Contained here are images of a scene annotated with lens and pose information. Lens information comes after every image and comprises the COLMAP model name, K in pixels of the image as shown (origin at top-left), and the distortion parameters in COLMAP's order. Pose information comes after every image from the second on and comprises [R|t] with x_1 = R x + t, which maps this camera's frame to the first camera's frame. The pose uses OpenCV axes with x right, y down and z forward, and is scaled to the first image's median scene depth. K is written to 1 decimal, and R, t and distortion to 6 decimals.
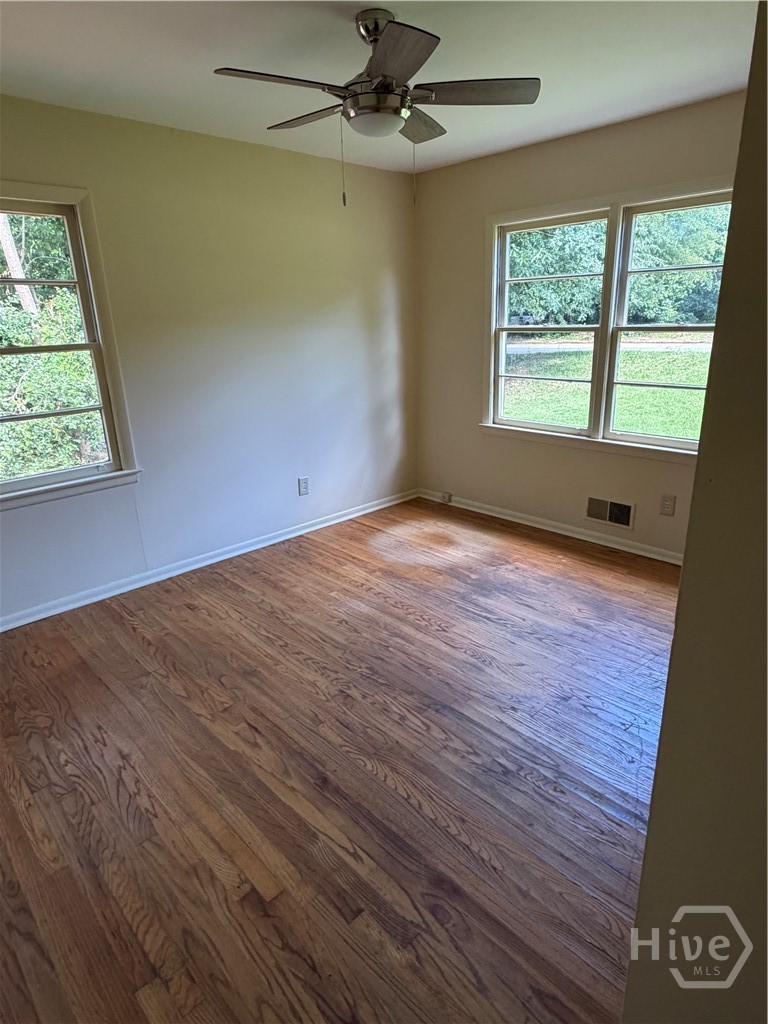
lens RADIAL K [[589.3, 0, 385.4], [0, 589.3, 511.8], [0, 0, 1]] dist [0.002310, 0.000516]
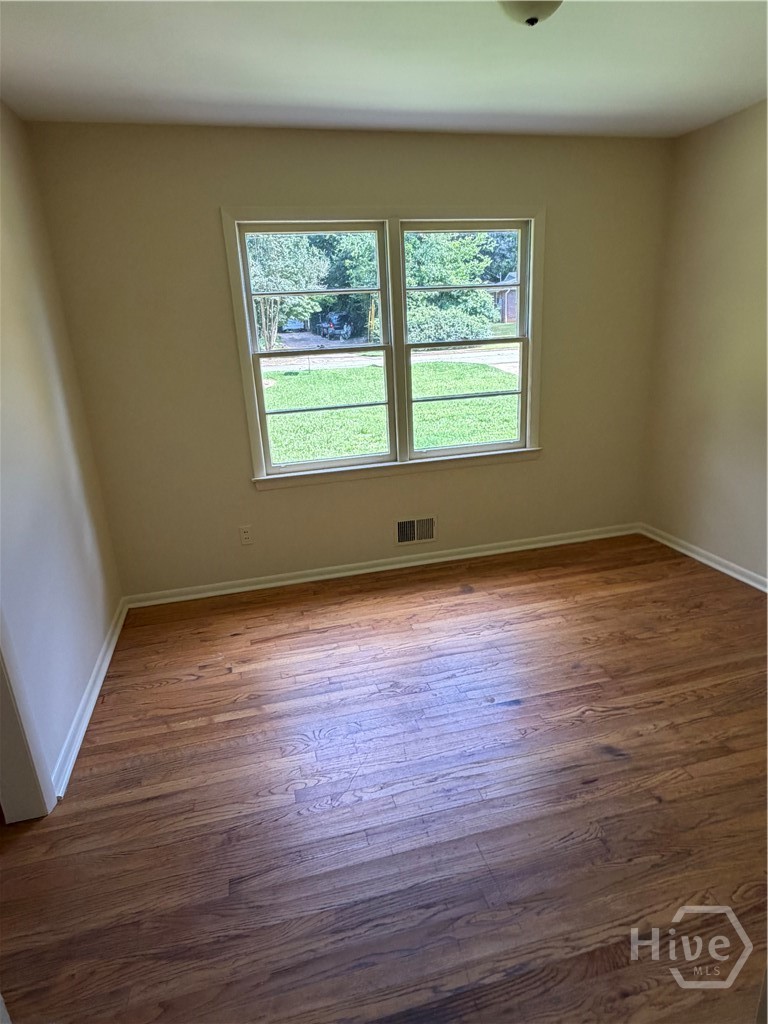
lens RADIAL K [[589.3, 0, 385.4], [0, 589.3, 511.8], [0, 0, 1]] dist [0.002310, 0.000516]
pose [[0.487532, -0.255649, 0.834839, -0.473157], [0.317945, 0.942504, 0.102944, -0.155860], [-0.813156, 0.215244, 0.540783, 0.532924]]
